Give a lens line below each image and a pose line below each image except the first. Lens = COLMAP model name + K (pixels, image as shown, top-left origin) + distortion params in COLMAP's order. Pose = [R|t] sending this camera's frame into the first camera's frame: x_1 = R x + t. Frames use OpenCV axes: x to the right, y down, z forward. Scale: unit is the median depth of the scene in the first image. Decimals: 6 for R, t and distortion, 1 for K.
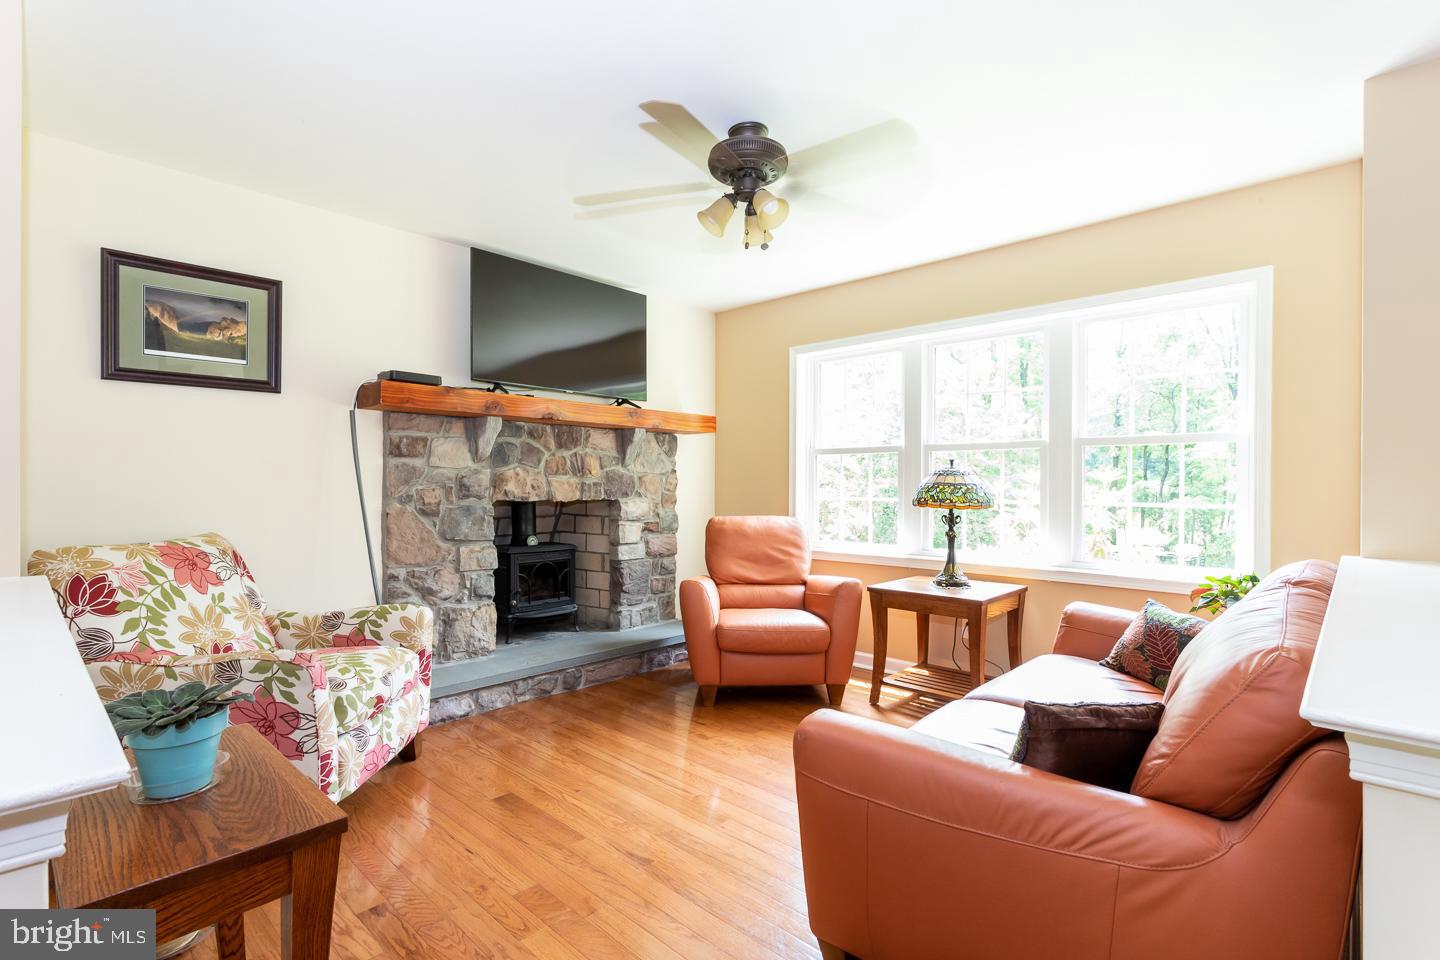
lens RADIAL K [[681.4, 0, 709.3], [0, 681.4, 484.1], [0, 0, 1]] dist [0.000614, 0.000393]
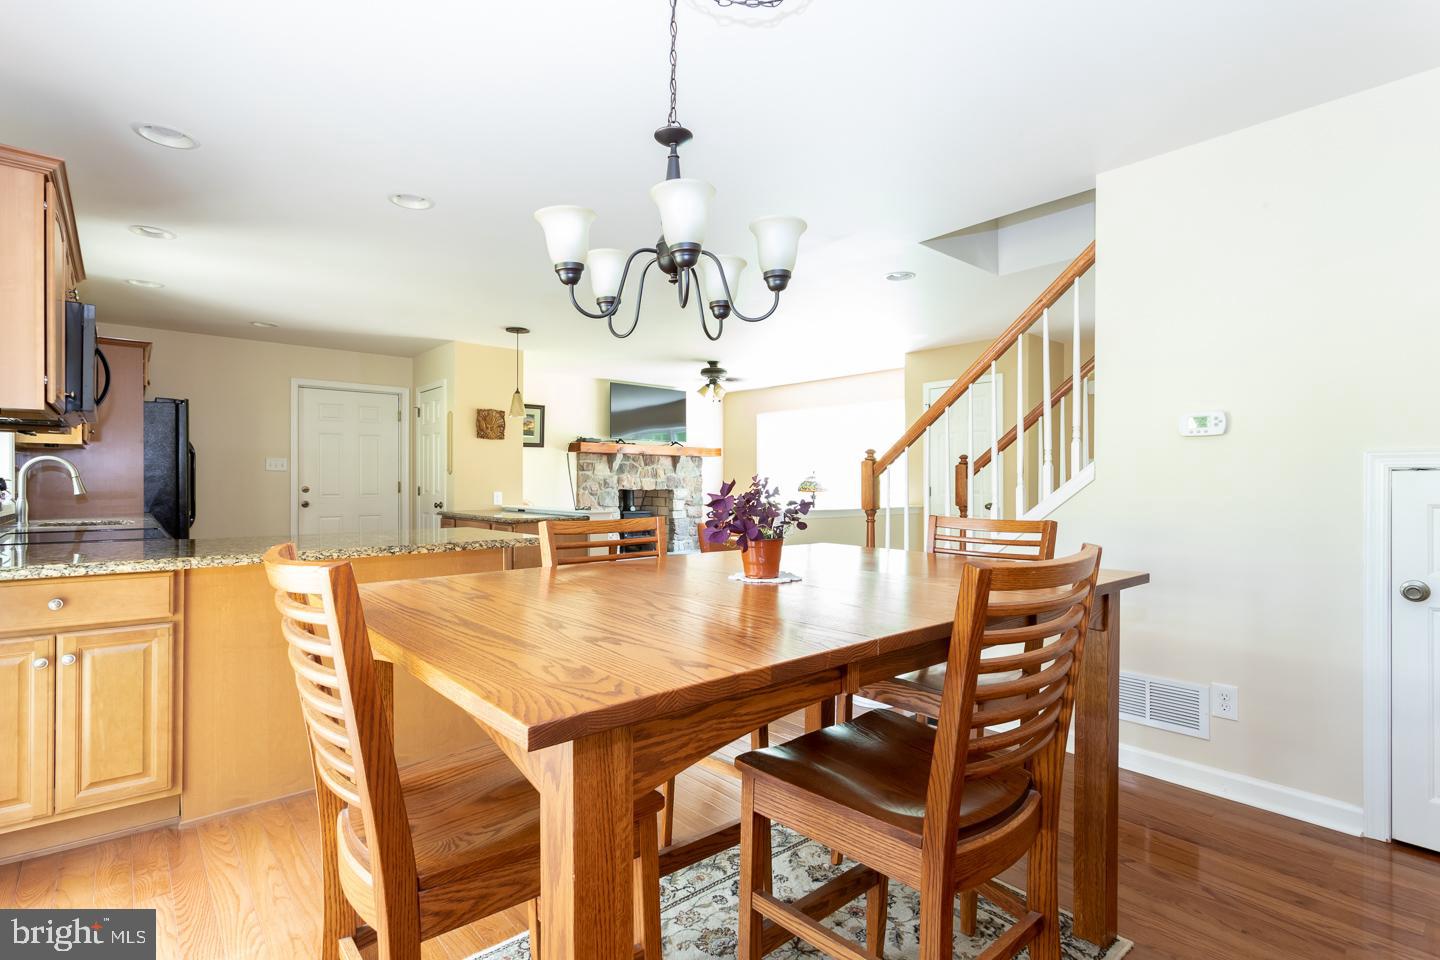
lens RADIAL K [[681.4, 0, 709.3], [0, 681.4, 484.1], [0, 0, 1]] dist [0.000614, 0.000393]
pose [[0.995497, -0.000142, -0.094788, 0.191704], [0.000454, 0.999995, 0.003267, -0.000675], [0.094787, -0.003295, 0.995492, -1.167111]]
